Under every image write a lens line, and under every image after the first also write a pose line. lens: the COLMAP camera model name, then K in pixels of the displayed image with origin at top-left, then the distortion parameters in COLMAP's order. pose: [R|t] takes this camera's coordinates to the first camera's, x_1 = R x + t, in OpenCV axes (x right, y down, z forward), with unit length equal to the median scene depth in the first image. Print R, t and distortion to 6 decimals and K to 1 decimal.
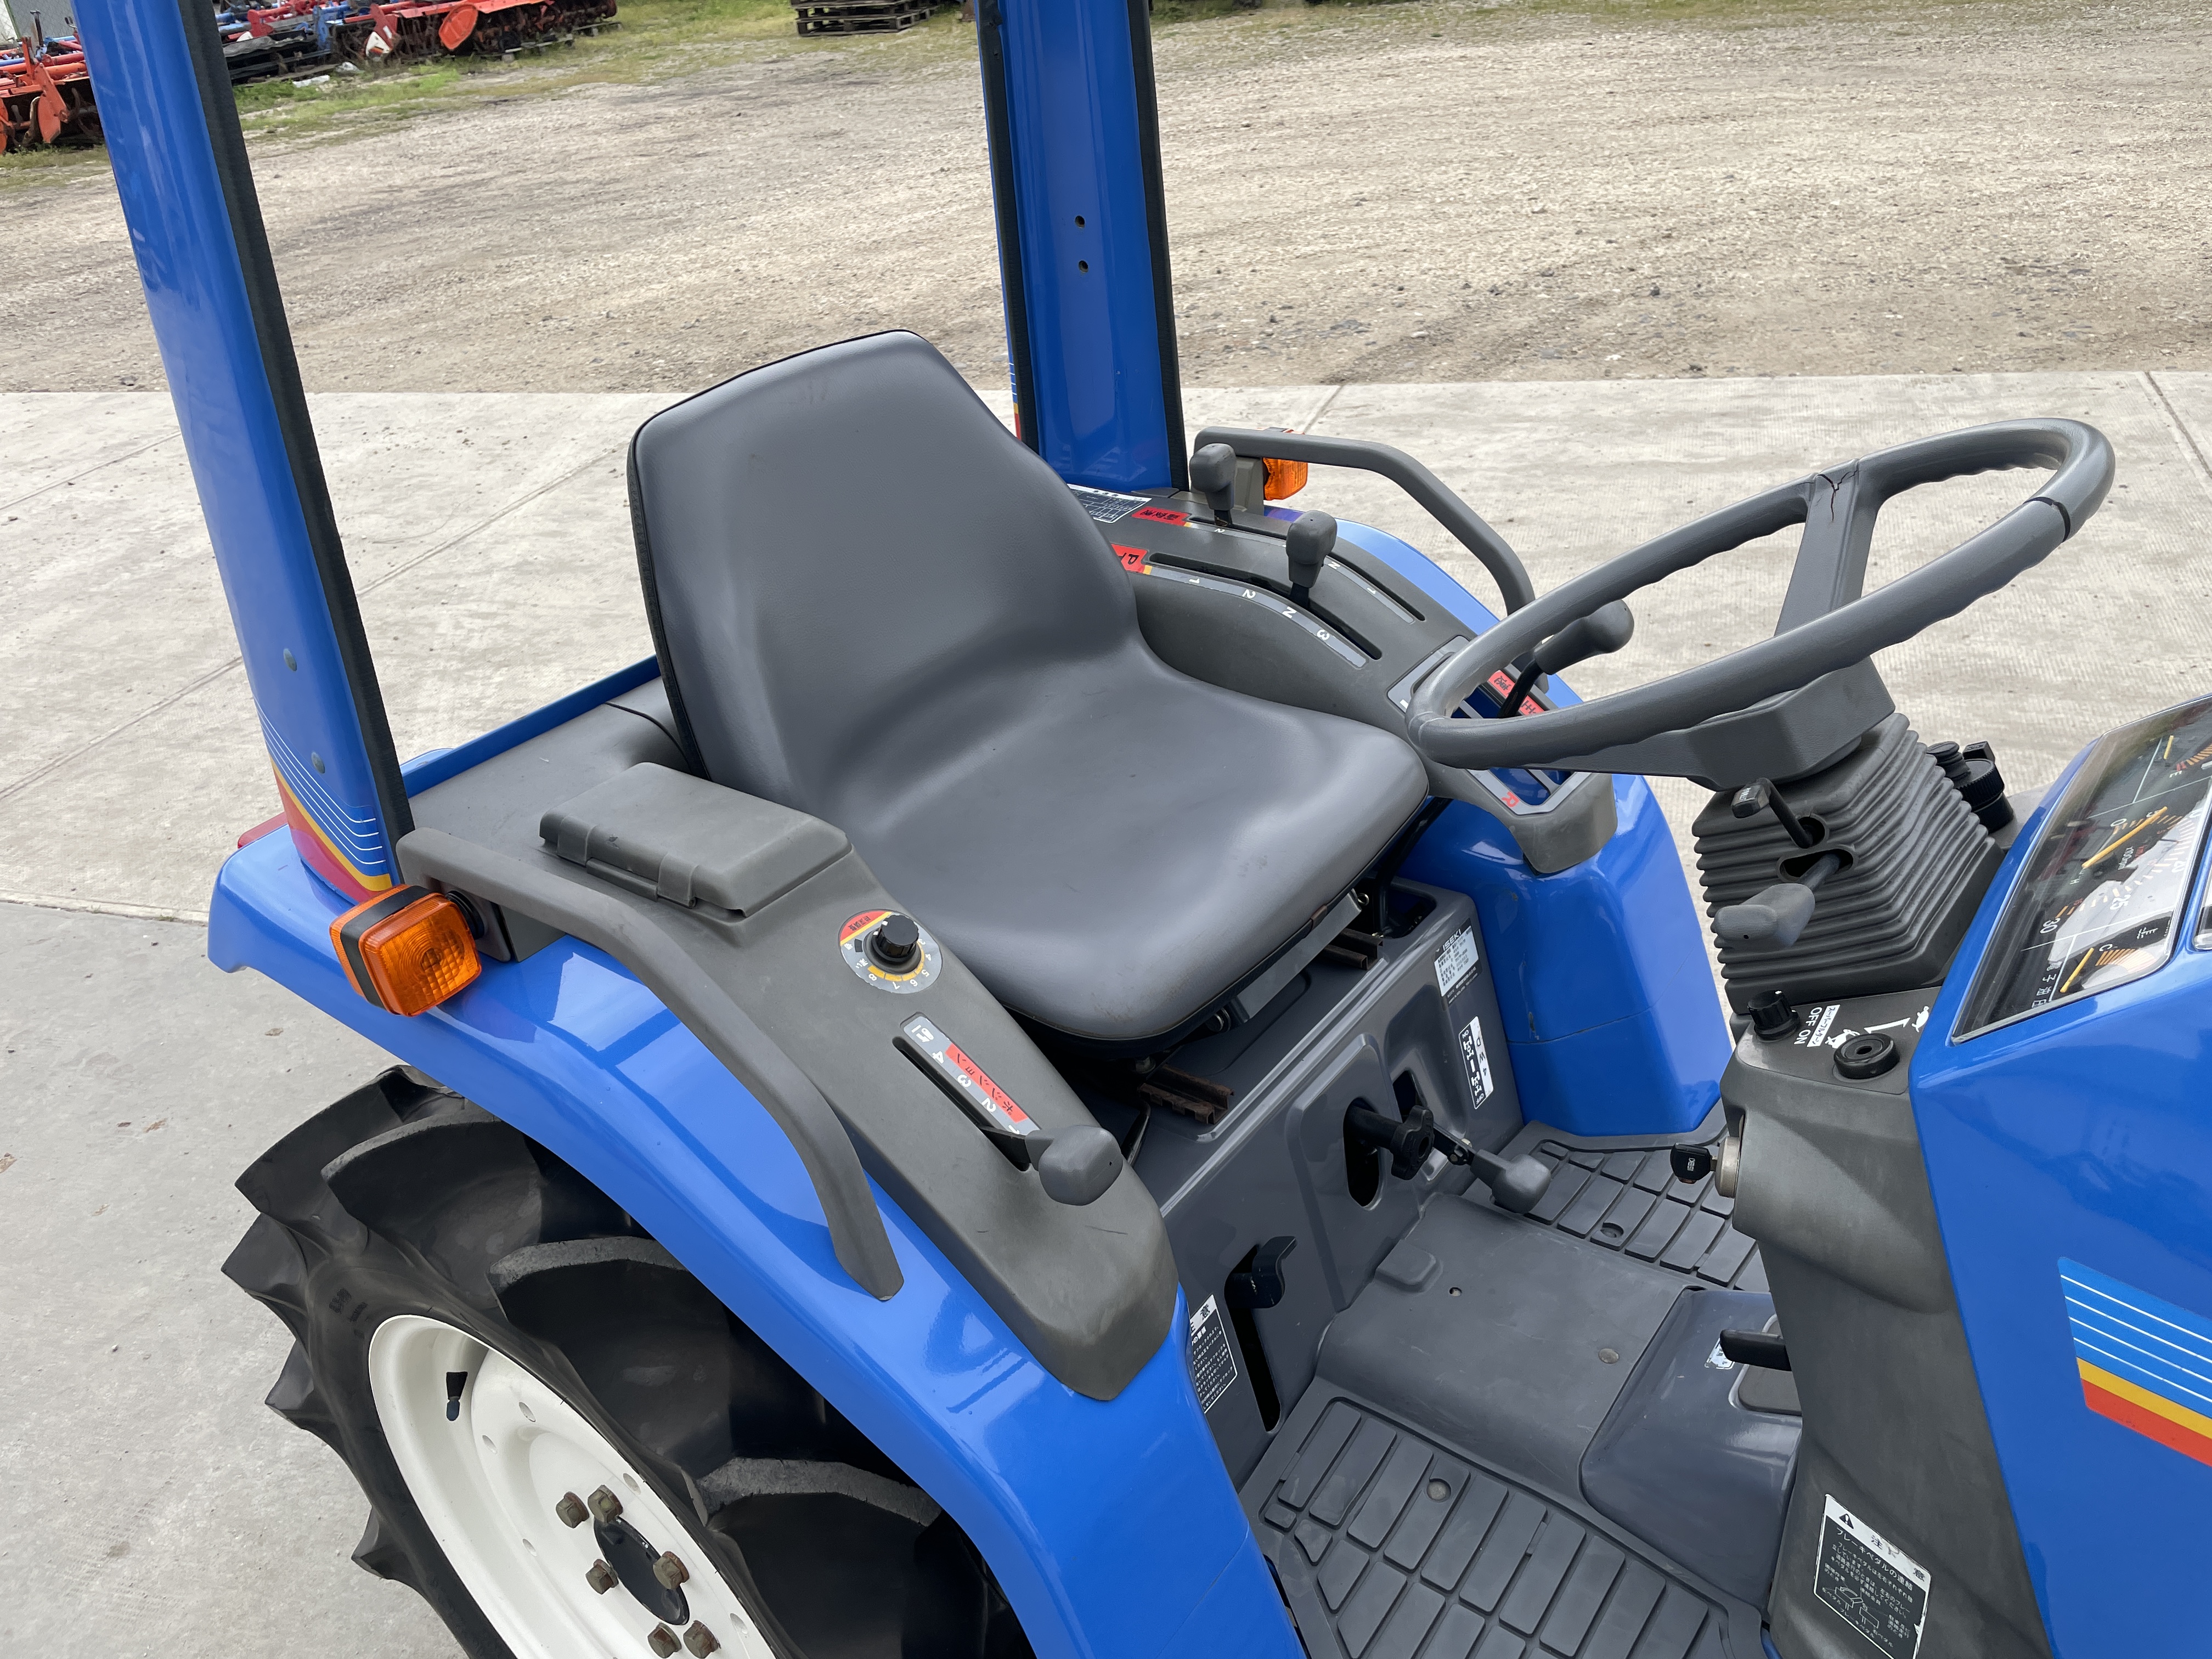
lens RADIAL K [[1676.8, 0, 1128.0], [0, 1676.8, 834.2], [0, 0, 1]] dist [0.076391, -0.093440]
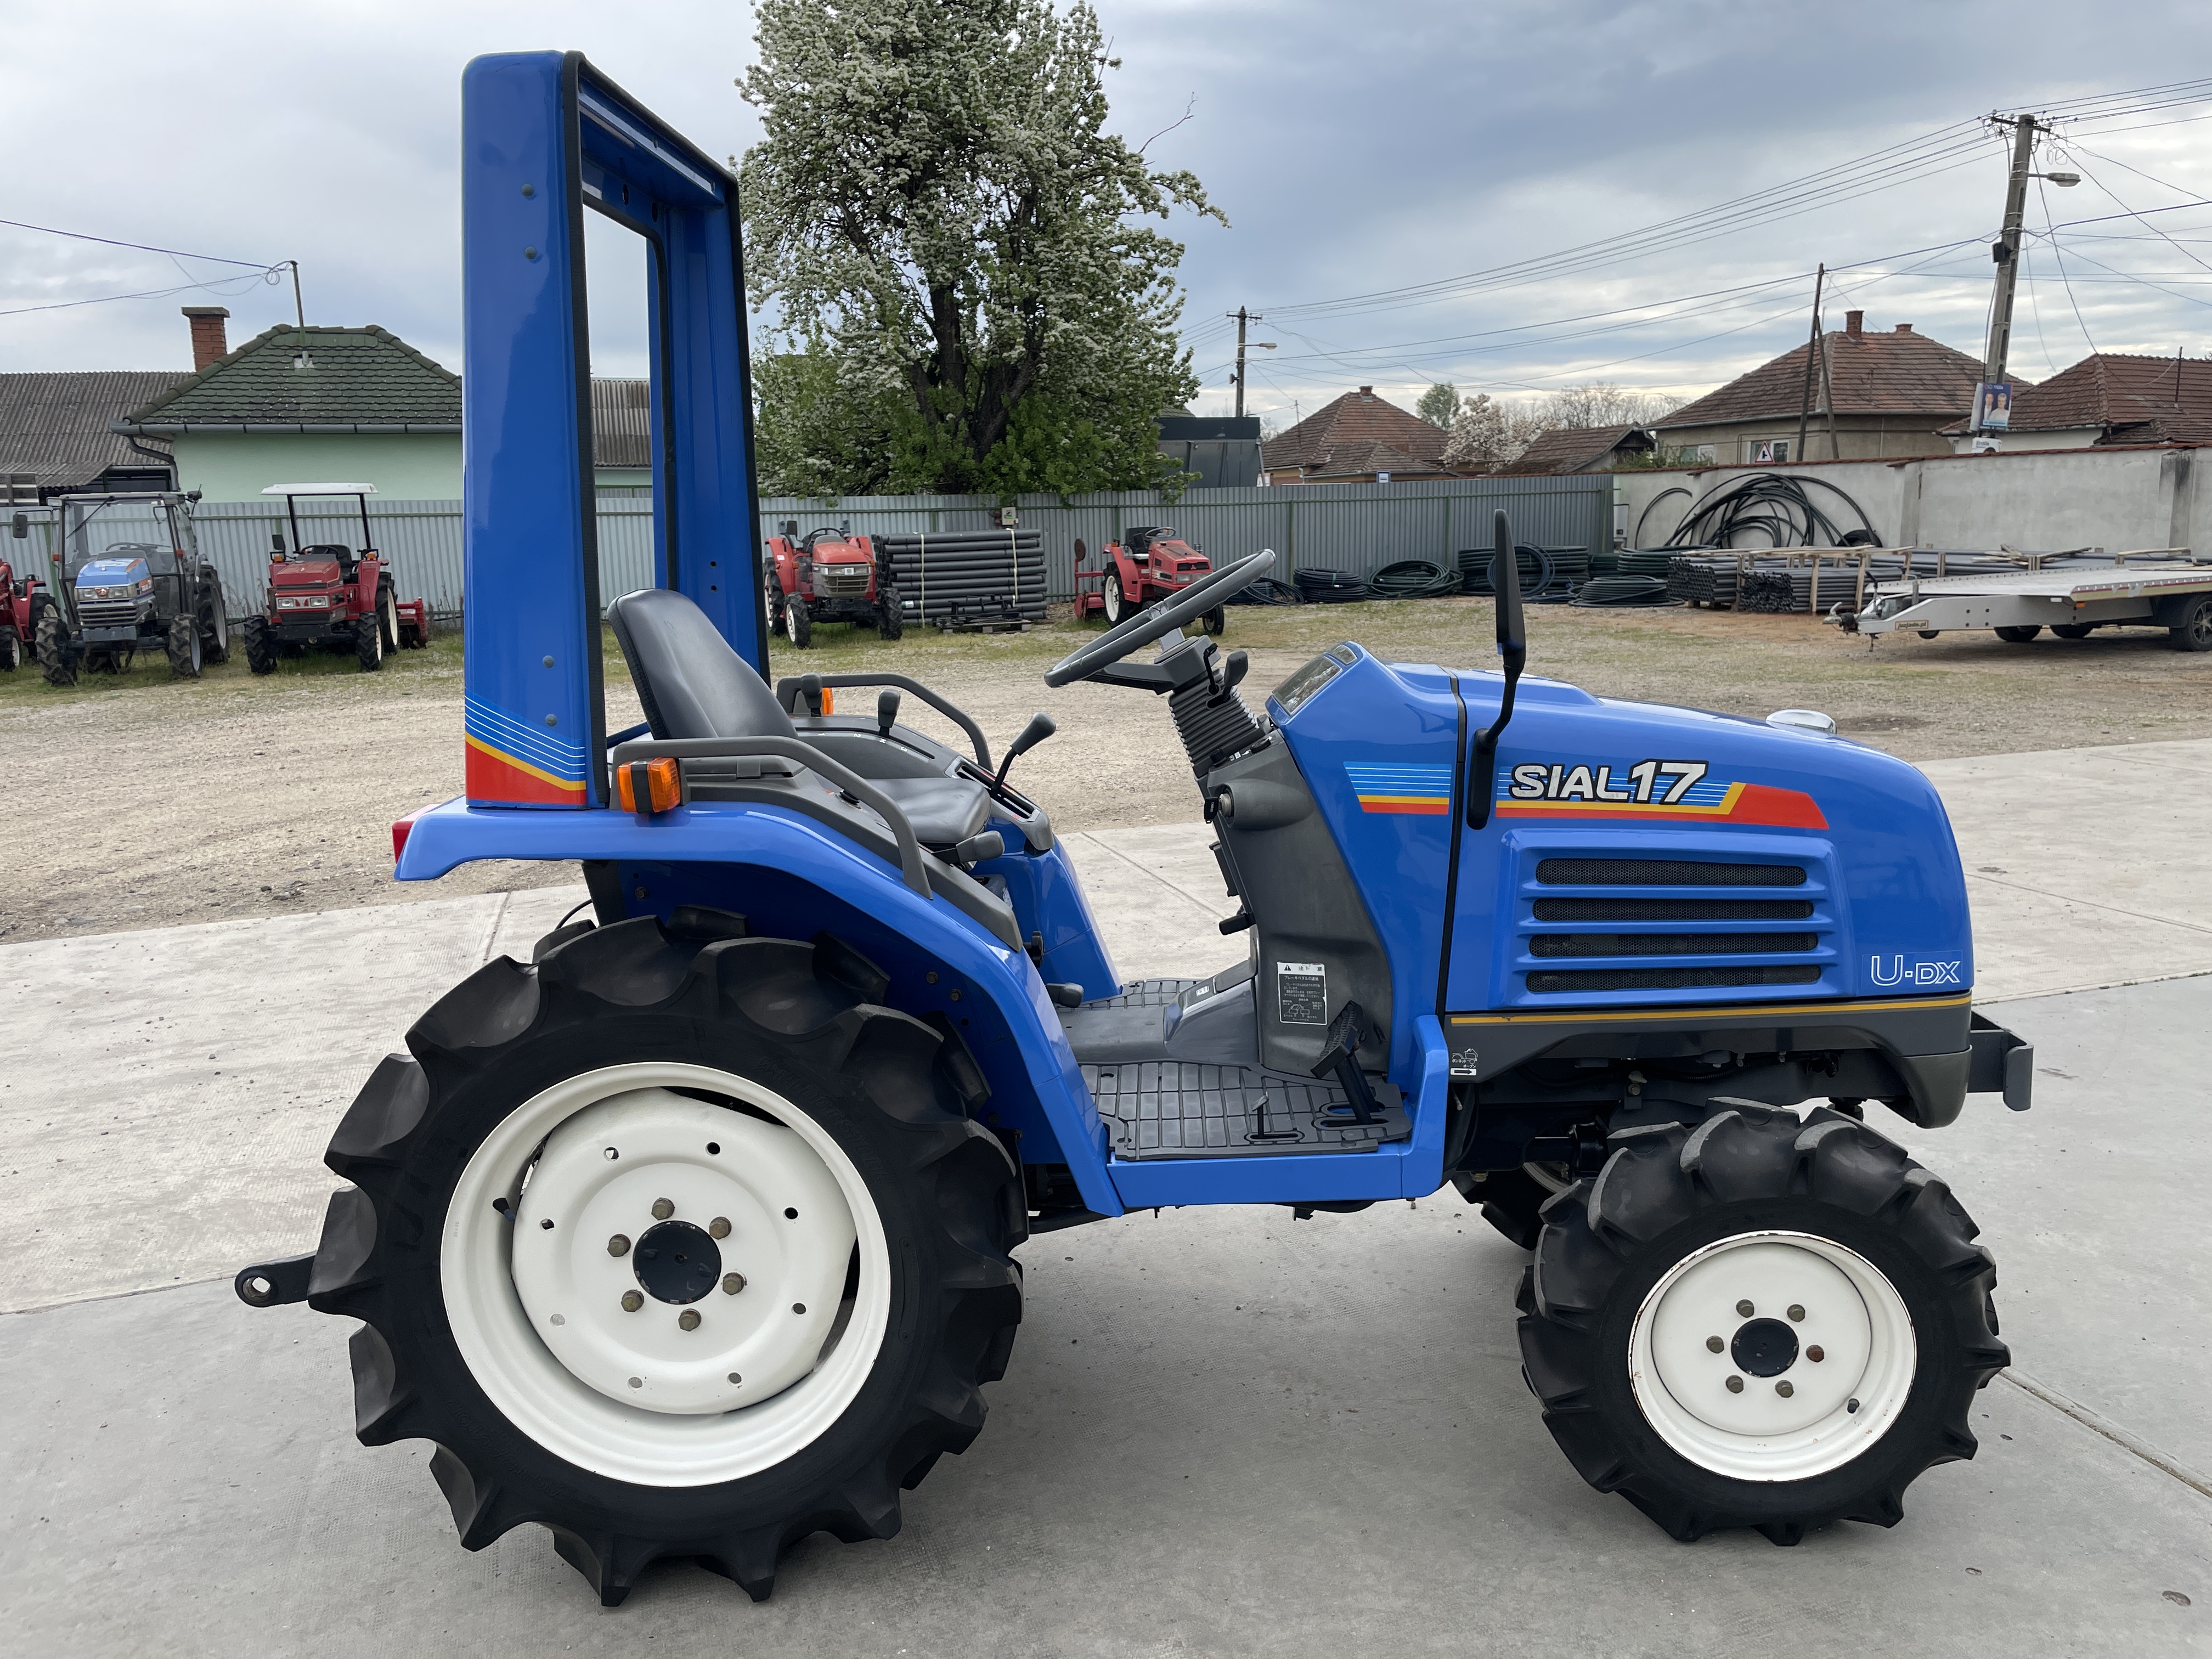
lens RADIAL K [[1678.3, 0, 1124.3], [0, 1678.3, 828.1], [0, 0, 1]] dist [0.083848, -0.121461]
pose [[0.815745, -0.047781, 0.576435, -0.915842], [0.259373, 0.920985, -0.290711, 0.682455], [-0.516997, 0.386657, 0.763682, -0.636911]]
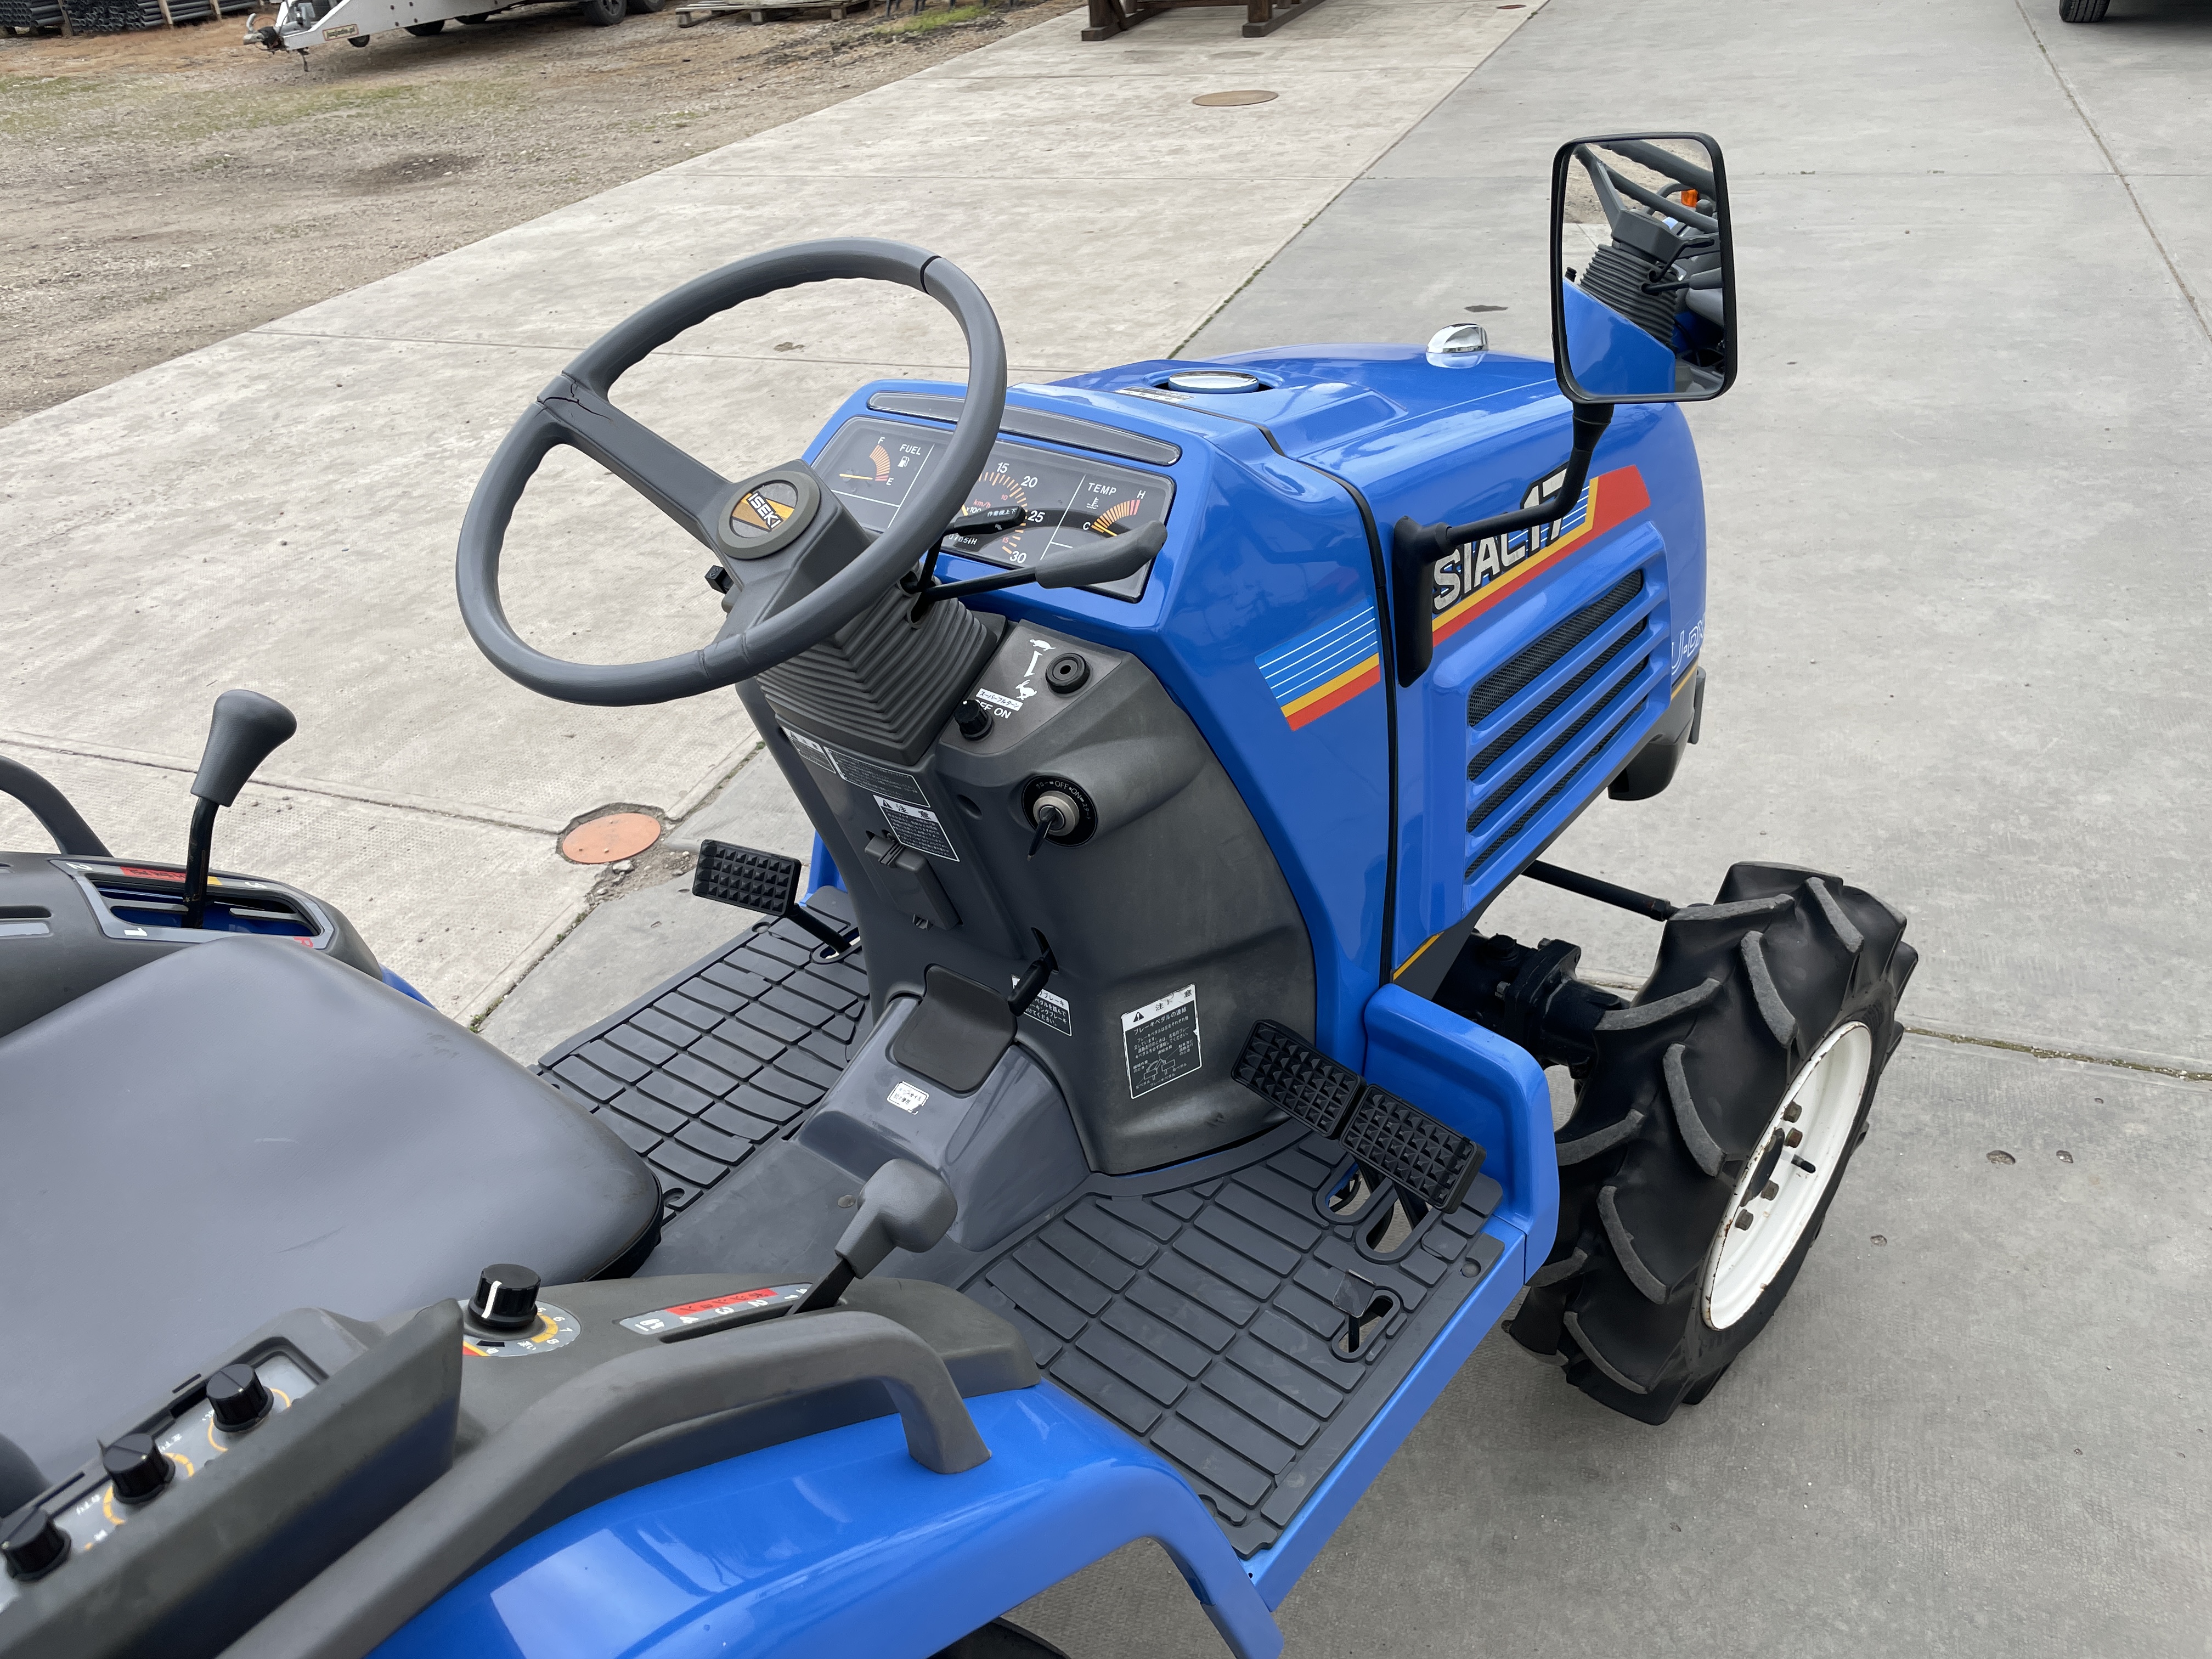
lens RADIAL K [[1699.5, 0, 1110.9], [0, 1699.5, 817.9], [0, 0, 1]] dist [0.061996, -0.095731]
pose [[0.053355, -0.457557, 0.887578, -0.572455], [0.559323, 0.750022, 0.353022, -0.168995], [-0.827231, 0.477607, 0.295939, 0.426939]]
